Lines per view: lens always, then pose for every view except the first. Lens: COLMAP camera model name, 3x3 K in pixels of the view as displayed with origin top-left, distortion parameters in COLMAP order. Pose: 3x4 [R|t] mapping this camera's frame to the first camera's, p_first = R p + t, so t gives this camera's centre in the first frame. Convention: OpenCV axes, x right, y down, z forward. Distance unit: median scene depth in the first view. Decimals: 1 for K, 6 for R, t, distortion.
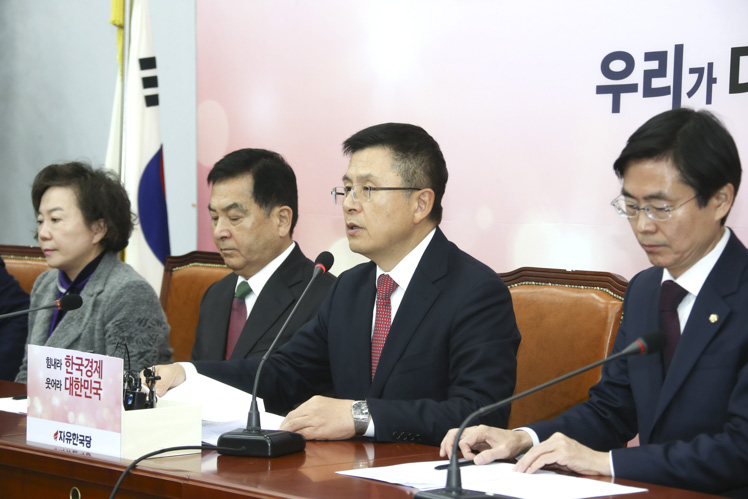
lens RADIAL K [[2174.0, 0, 359.1], [0, 2174.0, 250.9], [0, 0, 1]] dist [0.670937, 0.004398]
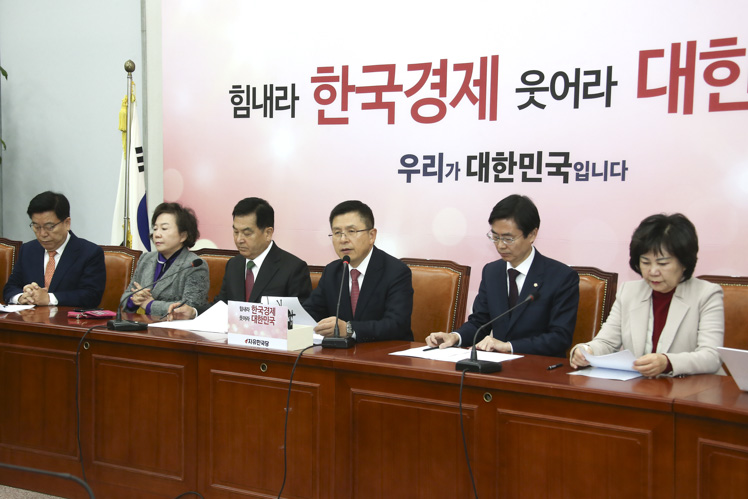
lens RADIAL K [[1254.7, 0, 354.7], [0, 1254.7, 247.5], [0, 0, 1]] dist [0.220064, 0.144185]
pose [[0.965407, -0.015885, 0.260264, -0.362859], [0.010129, 0.999674, 0.023444, -0.039960], [-0.260552, -0.019996, 0.965253, -0.255193]]
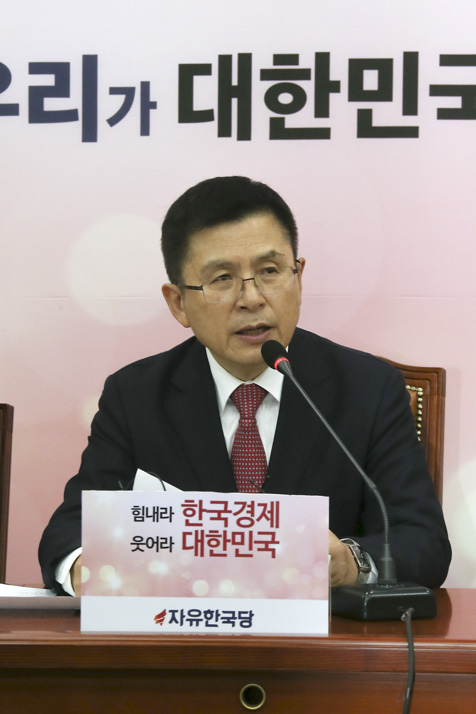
lens RADIAL K [[3181.0, 0, 238.0], [0, 3181.0, 357.0], [0, 0, 1]] dist [0.740235, -7.703495]
pose [[0.678437, -0.041442, 0.733489, -0.857323], [0.032333, 0.999125, 0.026543, -0.024019], [-0.733947, 0.005708, 0.679183, 0.302499]]
